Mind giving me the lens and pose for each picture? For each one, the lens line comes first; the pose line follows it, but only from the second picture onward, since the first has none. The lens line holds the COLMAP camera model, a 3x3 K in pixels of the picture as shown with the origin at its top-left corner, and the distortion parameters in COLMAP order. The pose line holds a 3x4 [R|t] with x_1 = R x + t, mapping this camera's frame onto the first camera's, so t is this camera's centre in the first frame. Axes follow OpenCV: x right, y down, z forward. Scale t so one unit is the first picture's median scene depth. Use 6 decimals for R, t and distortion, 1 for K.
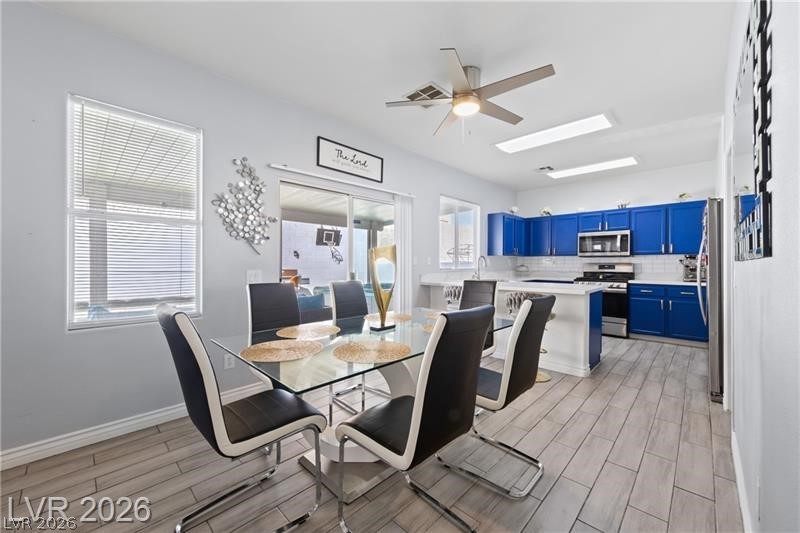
lens RADIAL K [[311.4, 0, 400.7], [0, 311.4, 262.9], [0, 0, 1]] dist [-0.000261, -0.000016]
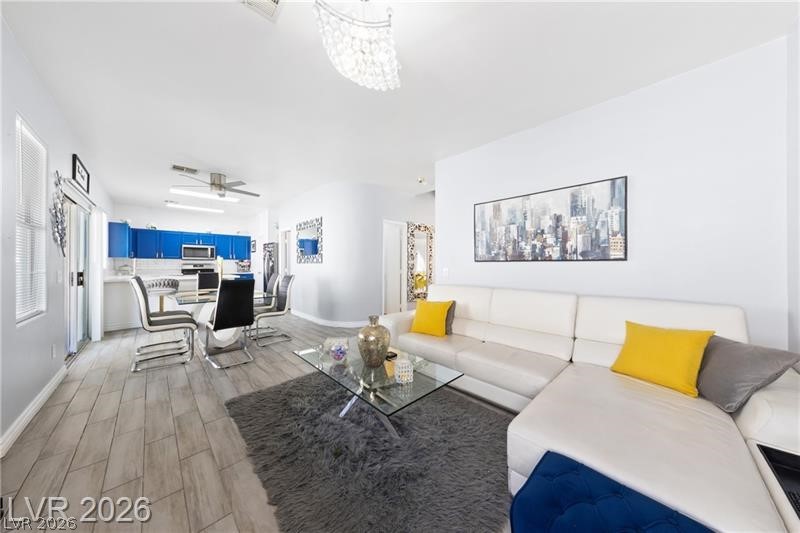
lens RADIAL K [[249.9, 0, 400.3], [0, 249.9, 264.6], [0, 0, 1]] dist [-0.001213, 0.000021]
pose [[0.024872, 0.001562, 0.999689, -0.721478], [0.002446, 0.999996, -0.001623, 0.011846], [-0.999688, 0.002486, 0.024868, -0.150867]]
